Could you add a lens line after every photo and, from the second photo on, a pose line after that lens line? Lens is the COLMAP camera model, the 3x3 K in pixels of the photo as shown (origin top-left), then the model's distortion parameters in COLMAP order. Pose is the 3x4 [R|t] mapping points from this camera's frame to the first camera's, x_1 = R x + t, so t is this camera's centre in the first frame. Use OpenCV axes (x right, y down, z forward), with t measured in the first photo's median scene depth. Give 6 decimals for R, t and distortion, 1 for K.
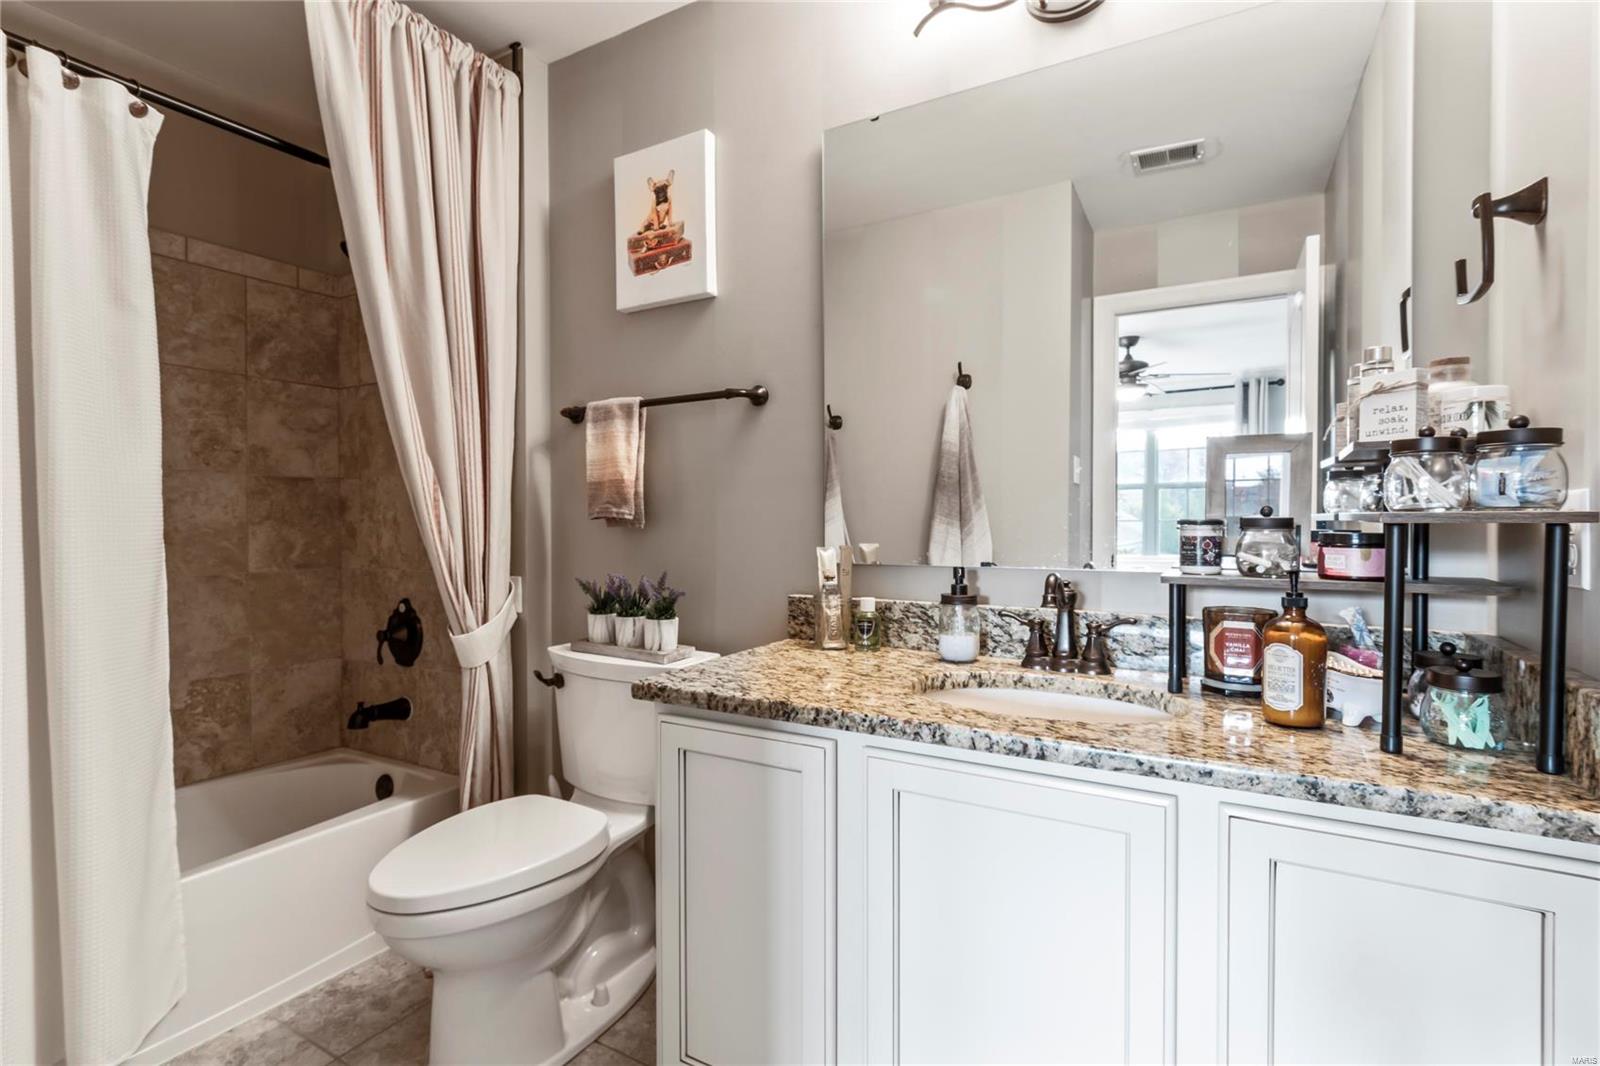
lens RADIAL K [[766.2, 0, 798.9], [0, 766.2, 533.9], [0, 0, 1]] dist [-0.002315, -0.000086]
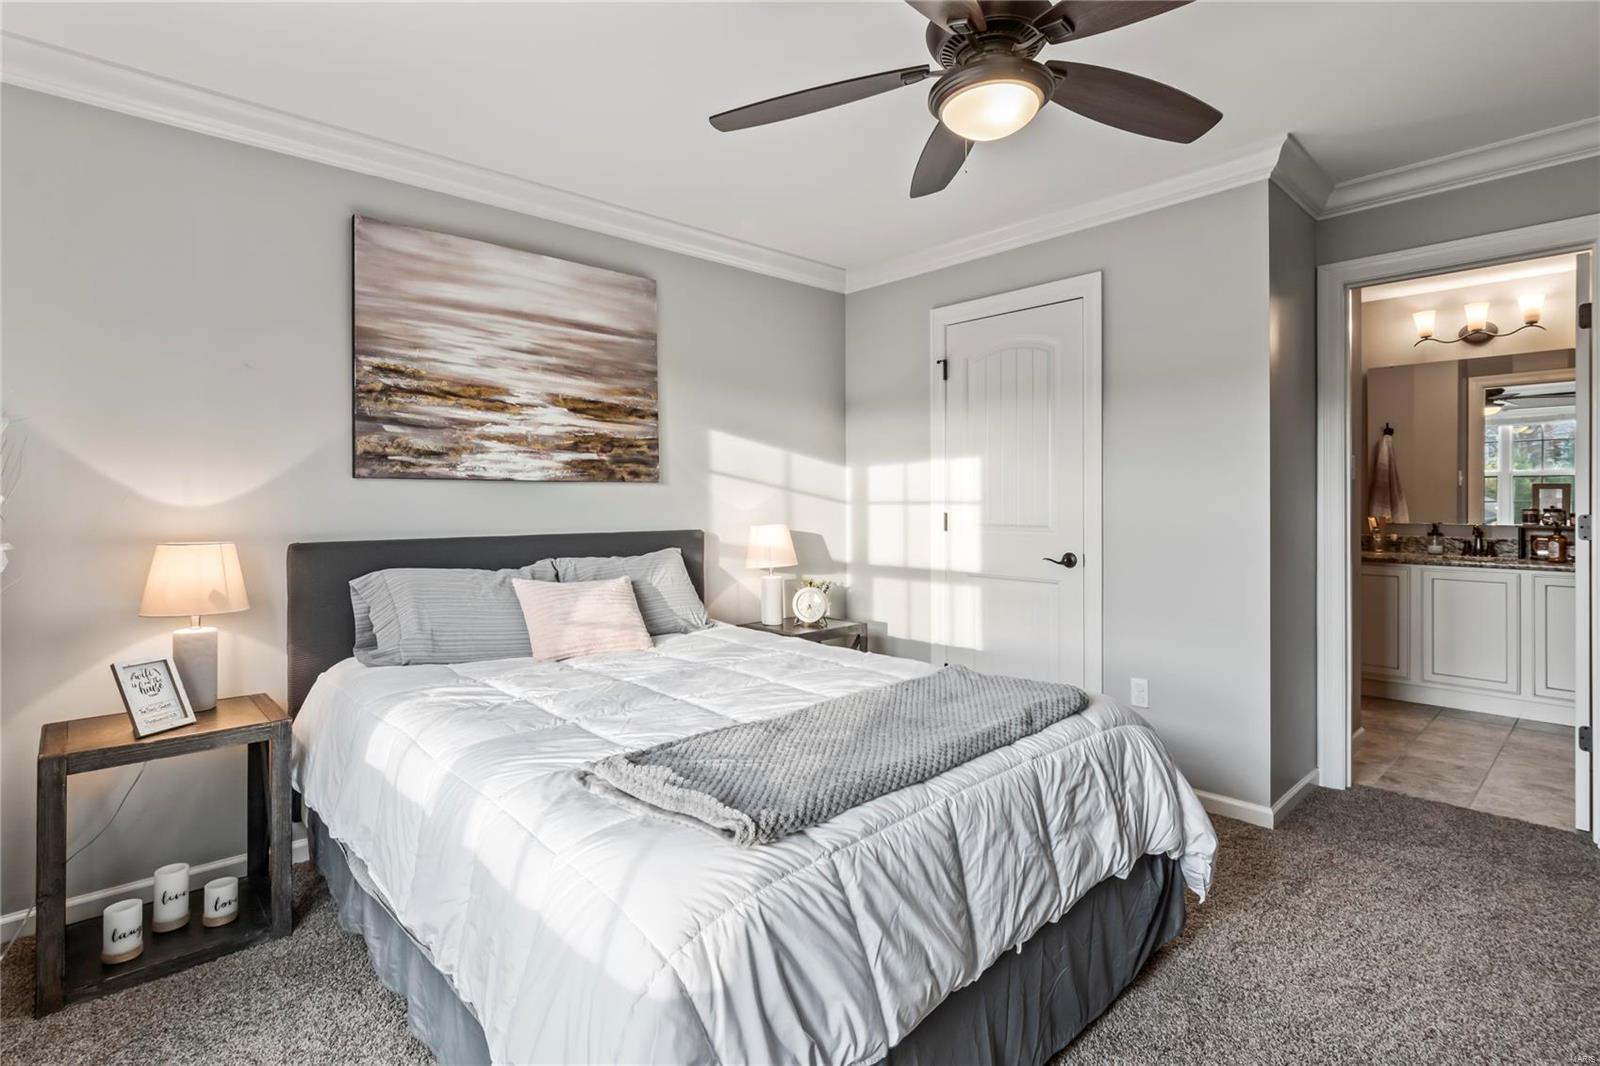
lens RADIAL K [[766.2, 0, 813.3], [0, 766.2, 504.6], [0, 0, 1]] dist [-0.002315, -0.000086]
pose [[0.954528, 0.002159, -0.298114, -1.346325], [-0.004373, 0.999968, -0.006759, -0.001587], [0.298090, 0.007755, 0.954506, -2.862623]]
